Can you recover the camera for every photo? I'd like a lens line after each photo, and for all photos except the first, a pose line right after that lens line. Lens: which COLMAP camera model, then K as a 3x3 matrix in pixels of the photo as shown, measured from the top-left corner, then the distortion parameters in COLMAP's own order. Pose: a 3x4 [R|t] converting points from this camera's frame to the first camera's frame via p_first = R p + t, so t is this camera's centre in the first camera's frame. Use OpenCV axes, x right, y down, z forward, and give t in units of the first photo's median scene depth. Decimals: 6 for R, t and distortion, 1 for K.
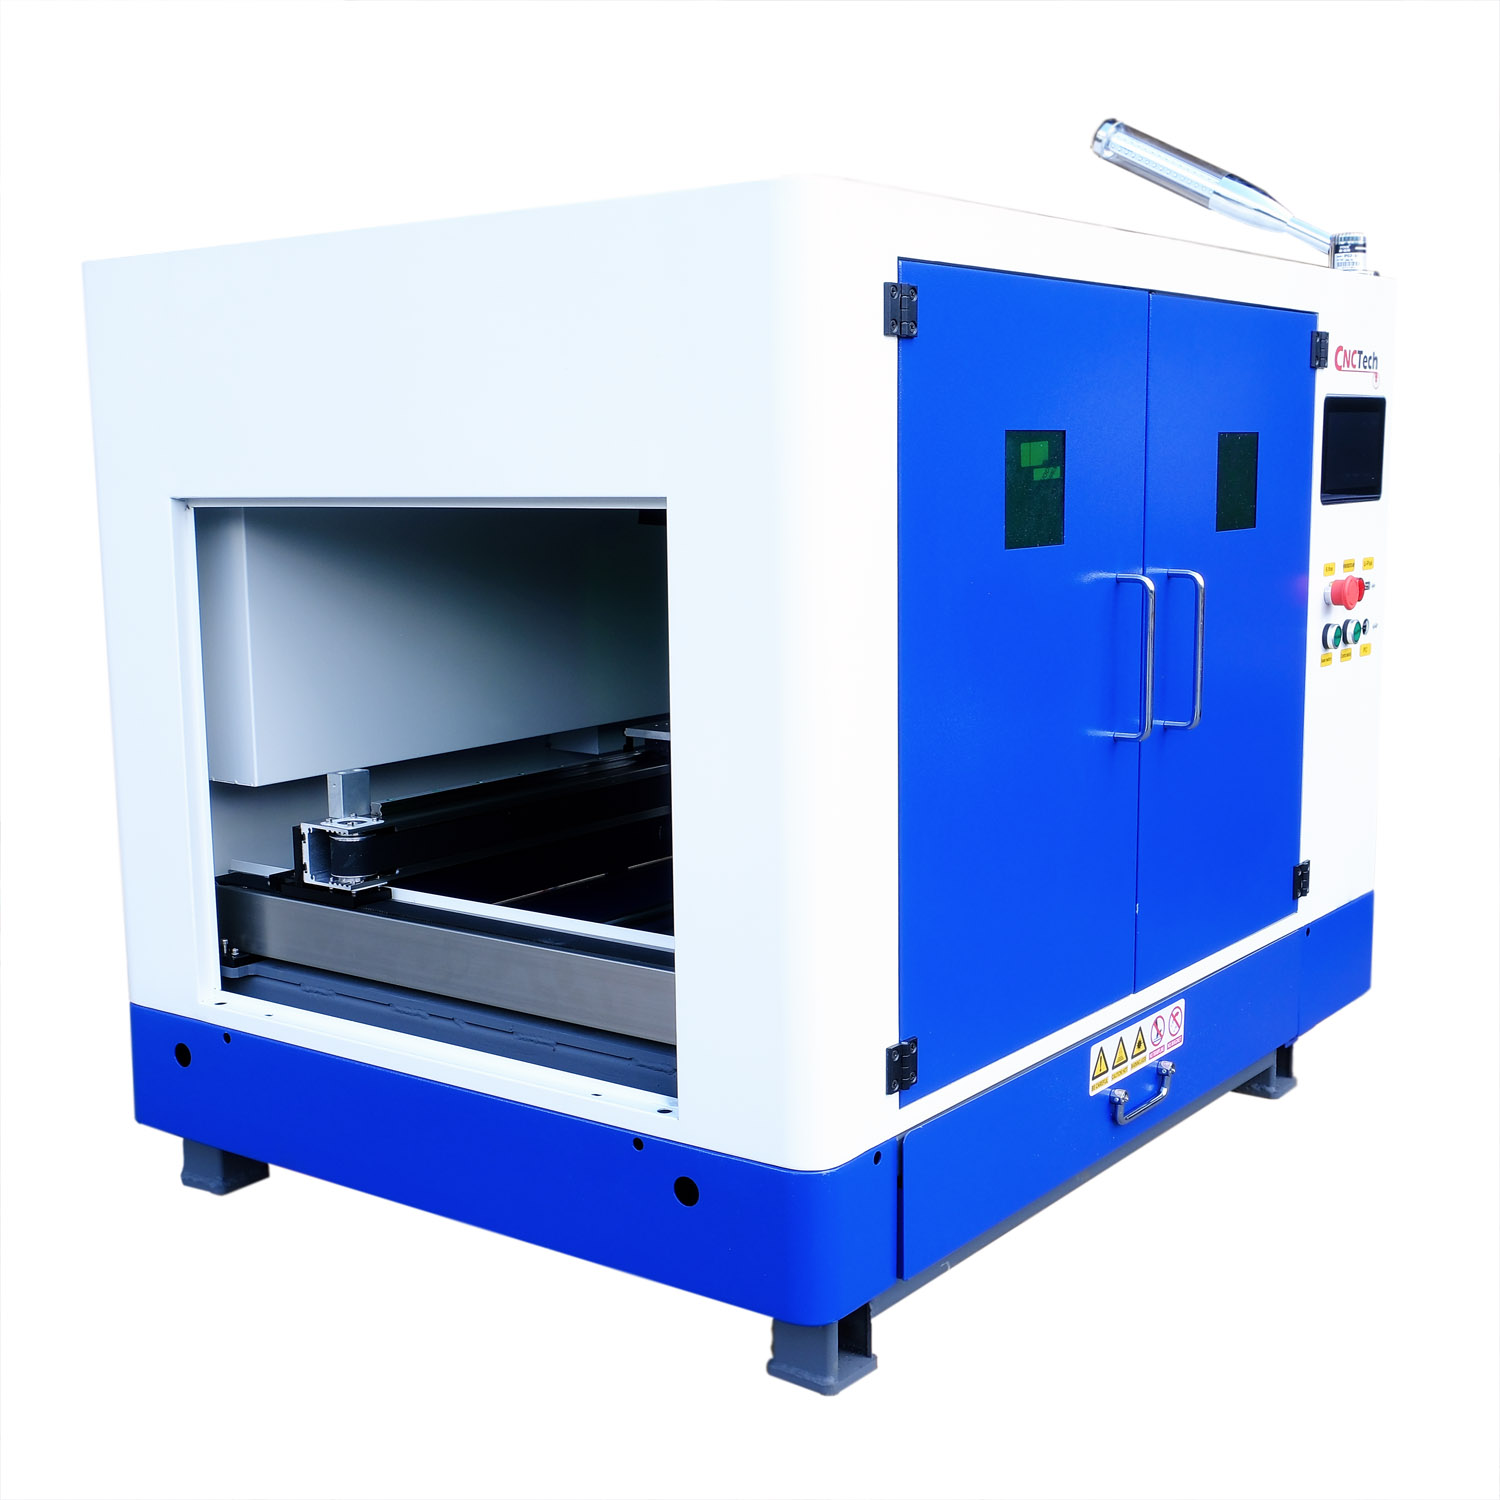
lens RADIAL K [[1939.9, 0, 754.8], [0, 1939.9, 752.4], [0, 0, 1]] dist [0.029301, 0.000000]
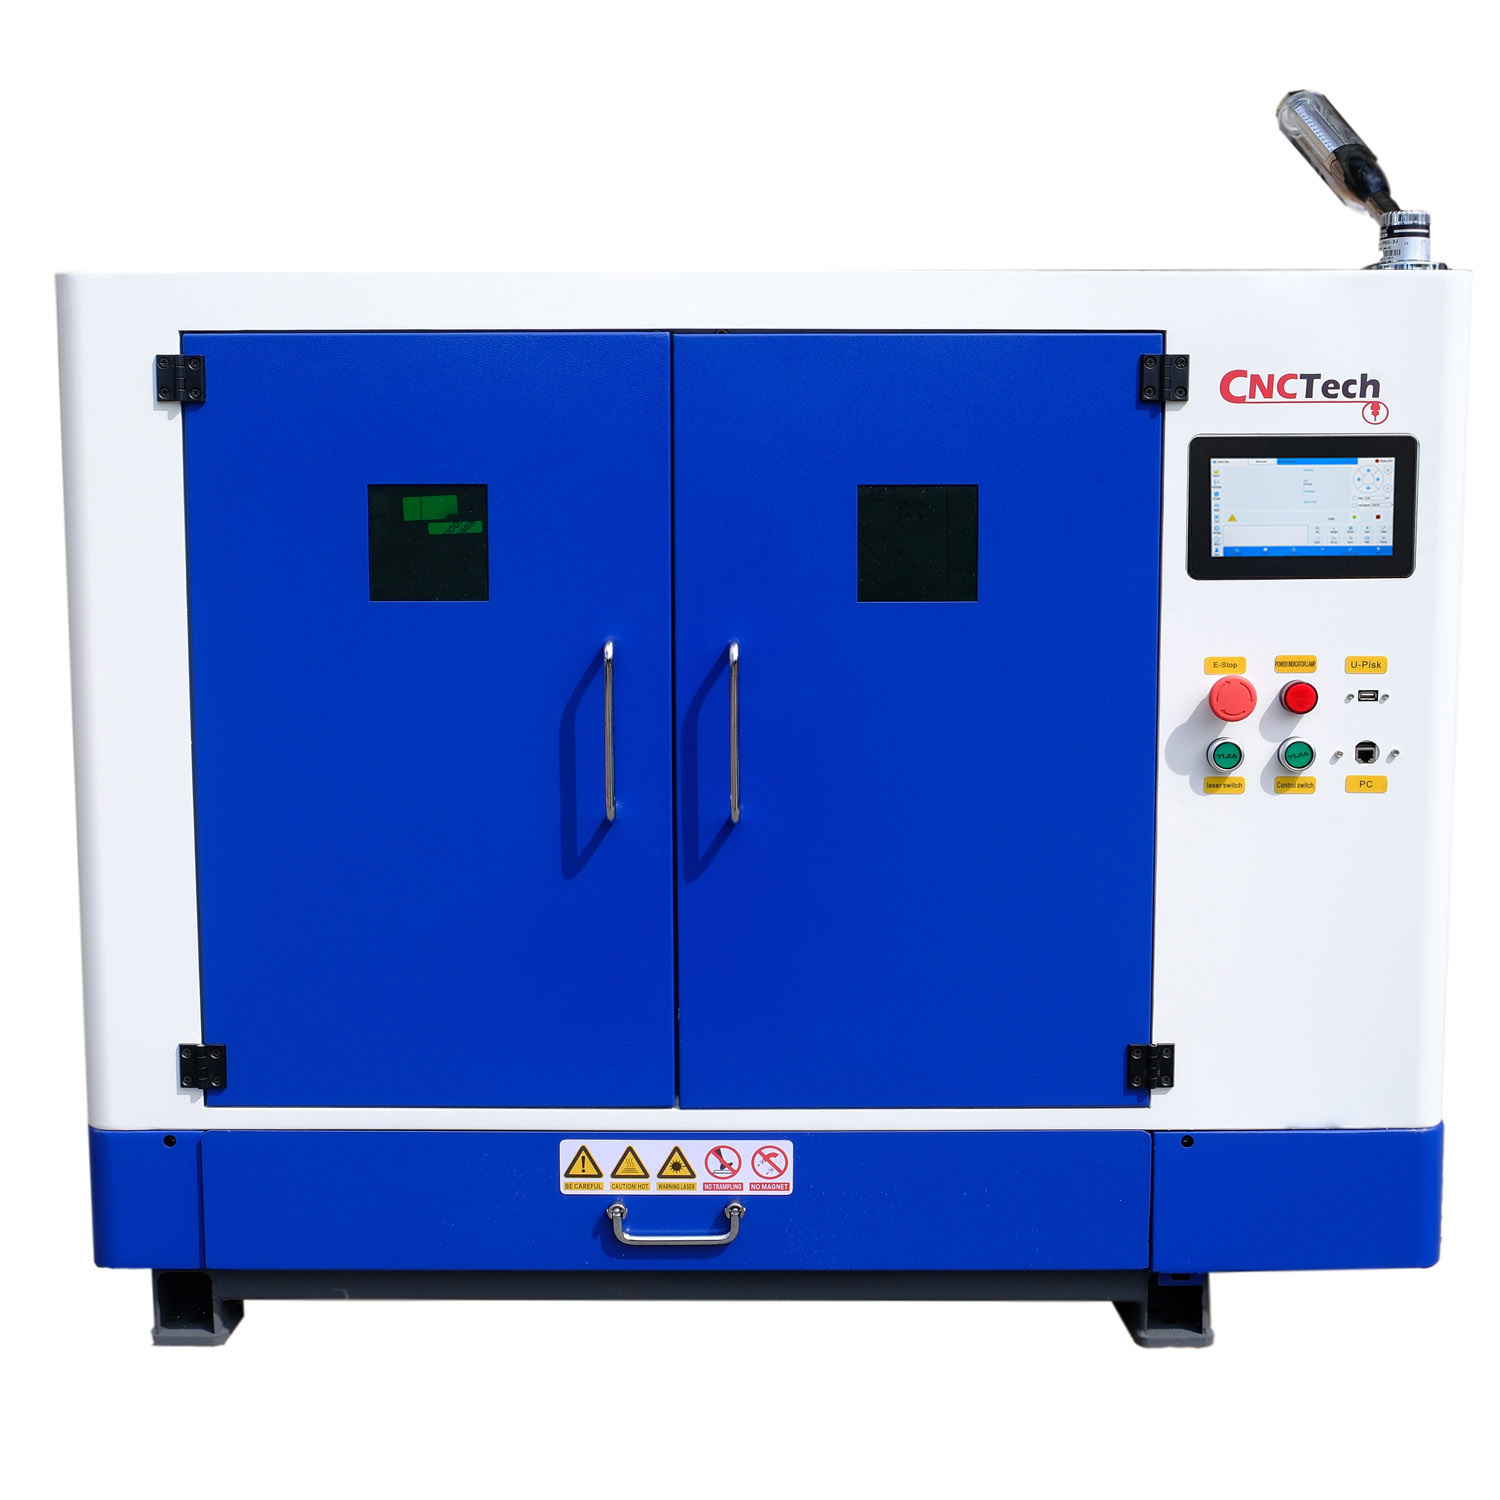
lens RADIAL K [[2090.3, 0, 750.3], [0, 2090.3, 745.7], [0, 0, 1]] dist [-0.047441, 0.000000]
pose [[0.601140, 0.101993, -0.792608, 0.986742], [-0.125940, 0.991519, 0.032072, -0.078847], [0.789157, 0.080541, 0.608887, 0.438856]]
